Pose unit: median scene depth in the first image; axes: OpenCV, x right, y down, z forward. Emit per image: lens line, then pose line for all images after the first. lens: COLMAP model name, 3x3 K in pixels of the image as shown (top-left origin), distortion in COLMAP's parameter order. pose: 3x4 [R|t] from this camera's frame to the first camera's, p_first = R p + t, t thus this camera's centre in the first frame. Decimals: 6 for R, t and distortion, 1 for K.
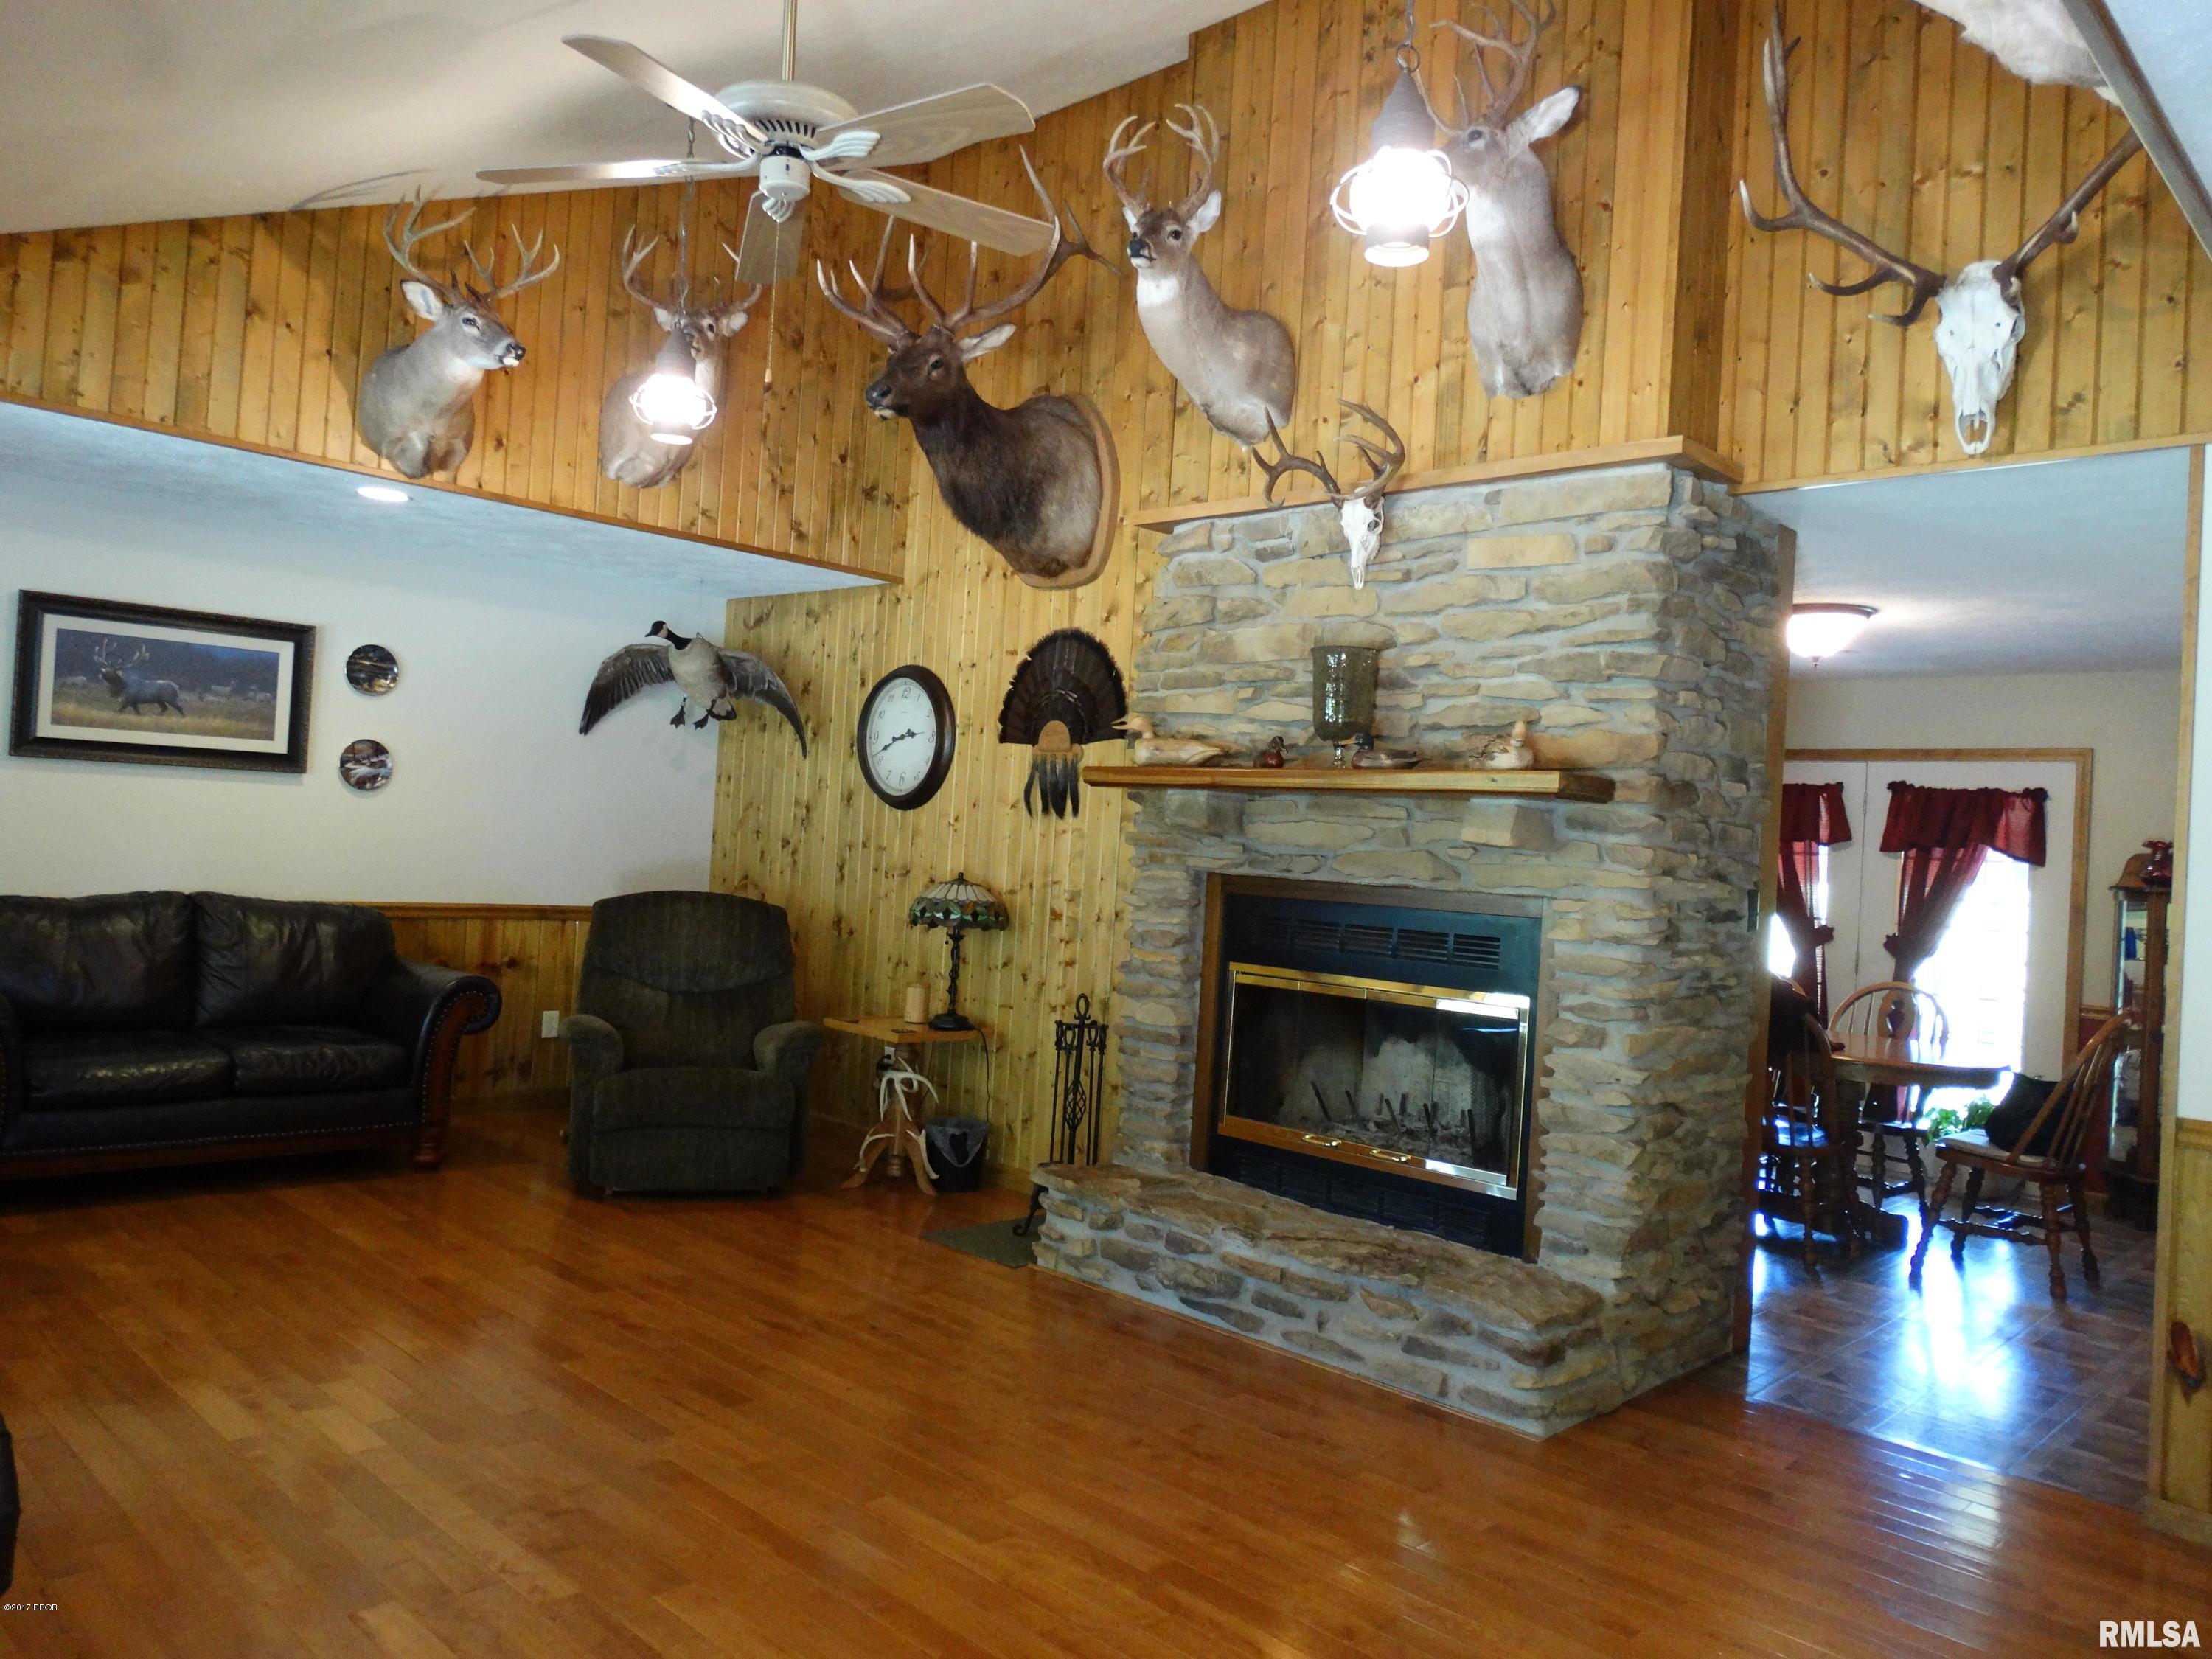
lens RADIAL K [[1547.8, 0, 1106.0], [0, 1547.8, 829.5], [0, 0, 1]] dist [0.001349, 0.002403]
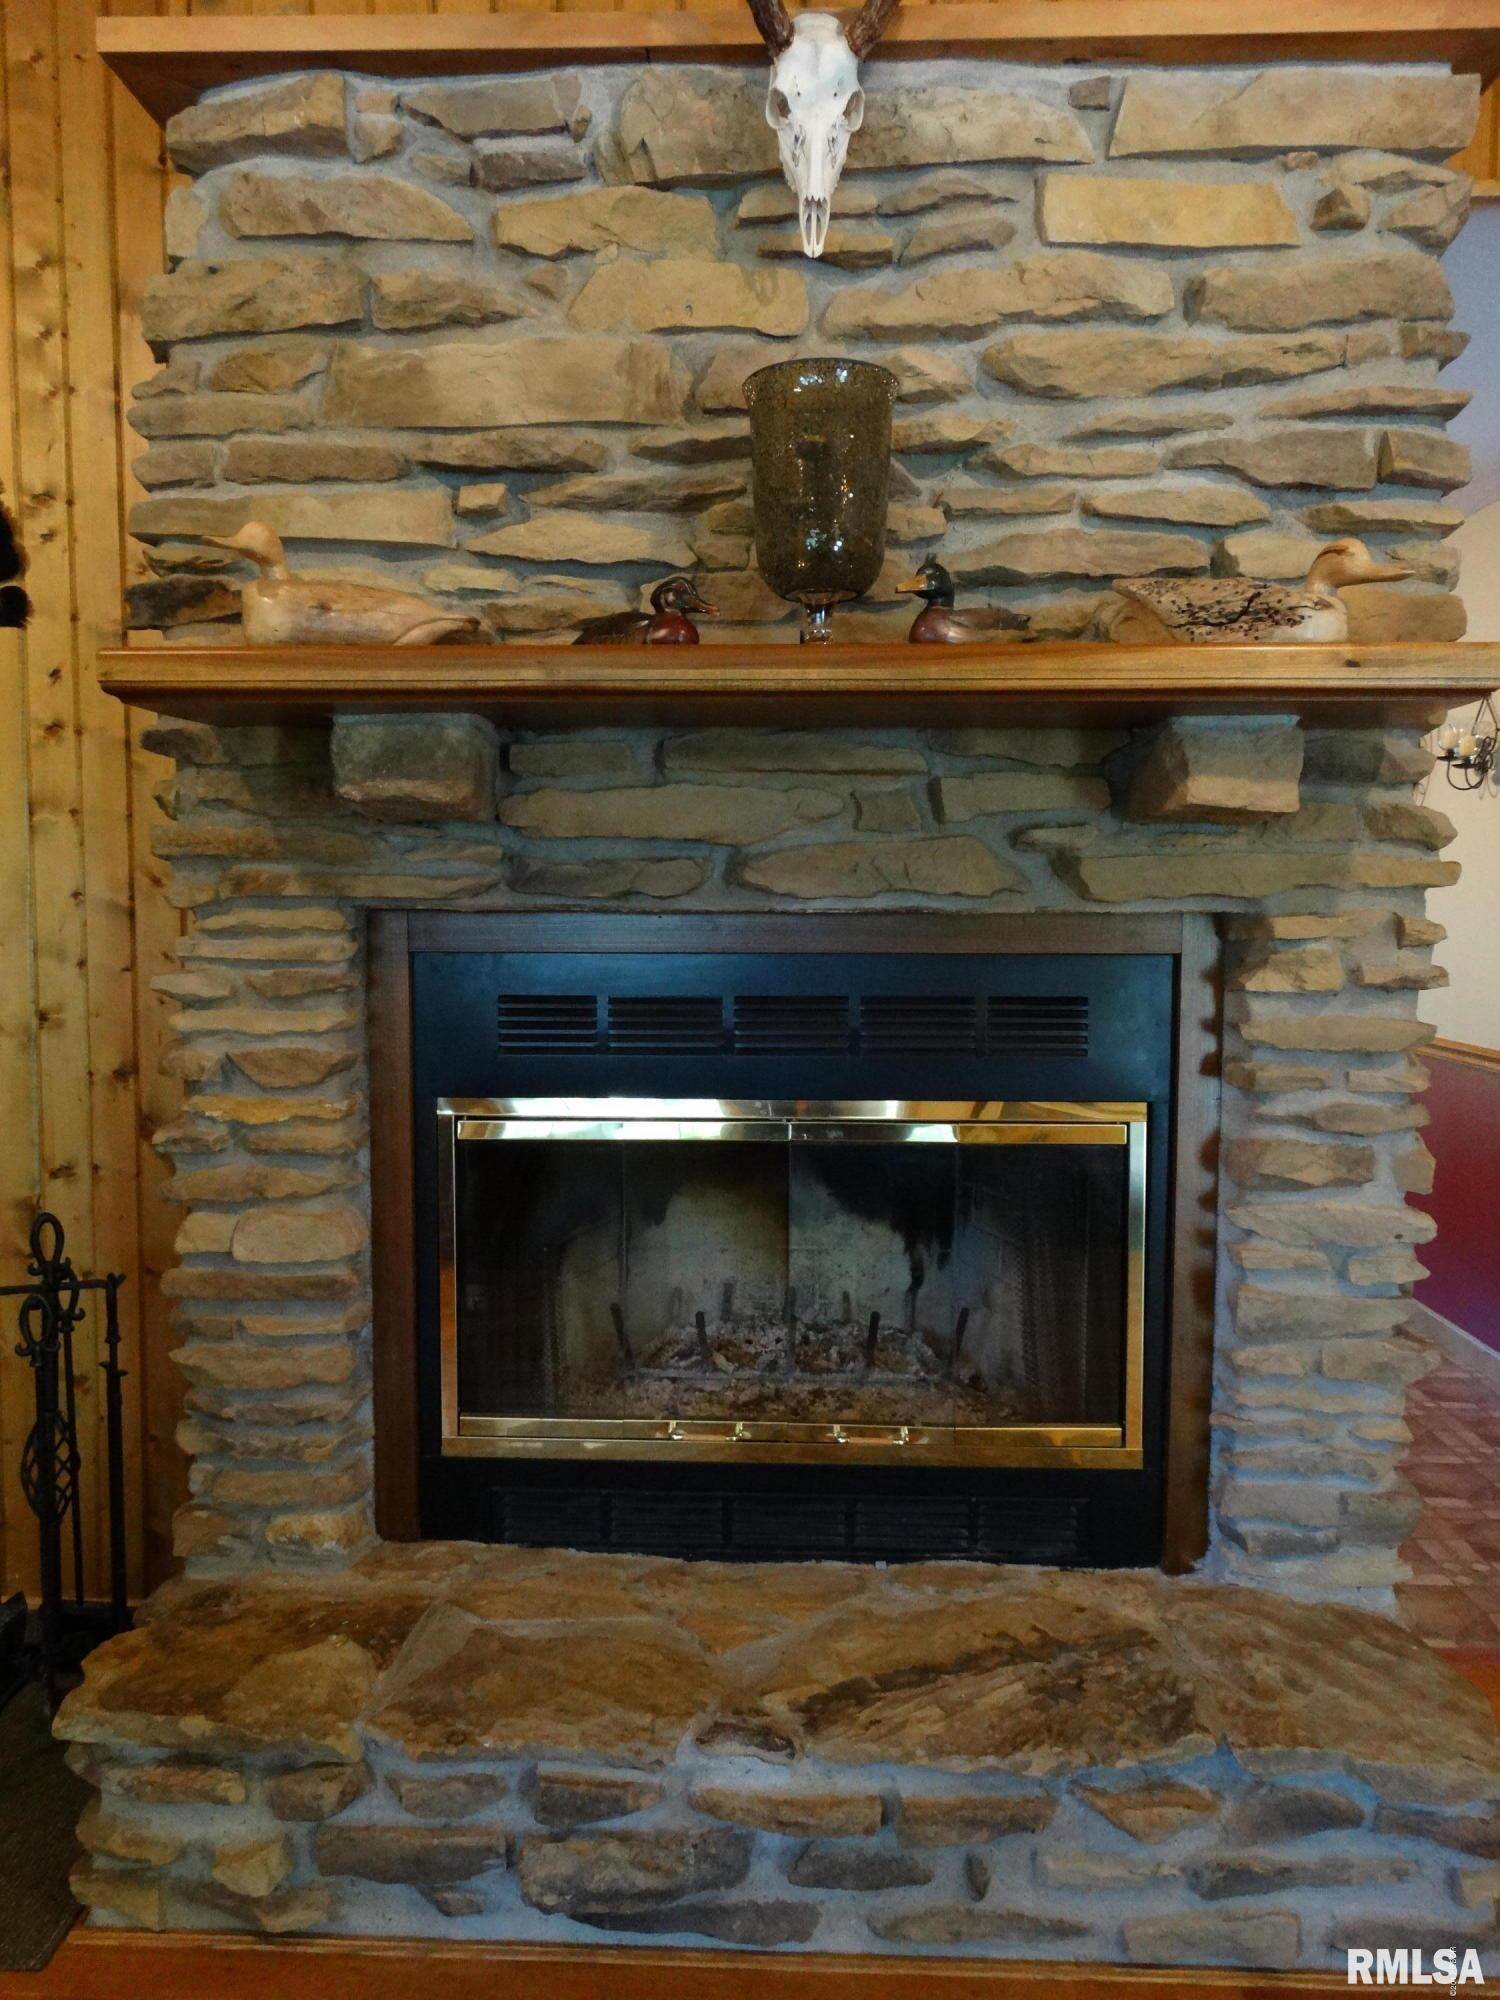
lens RADIAL K [[1399.4, 0, 747.2], [0, 1399.4, 1006.7], [0, 0, 1]] dist [0.001349, 0.002403]
pose [[0.742612, -0.106685, 0.661170, -0.144549], [0.033610, 0.991923, 0.122305, 0.010265], [-0.668878, -0.068603, 0.740200, 0.703348]]
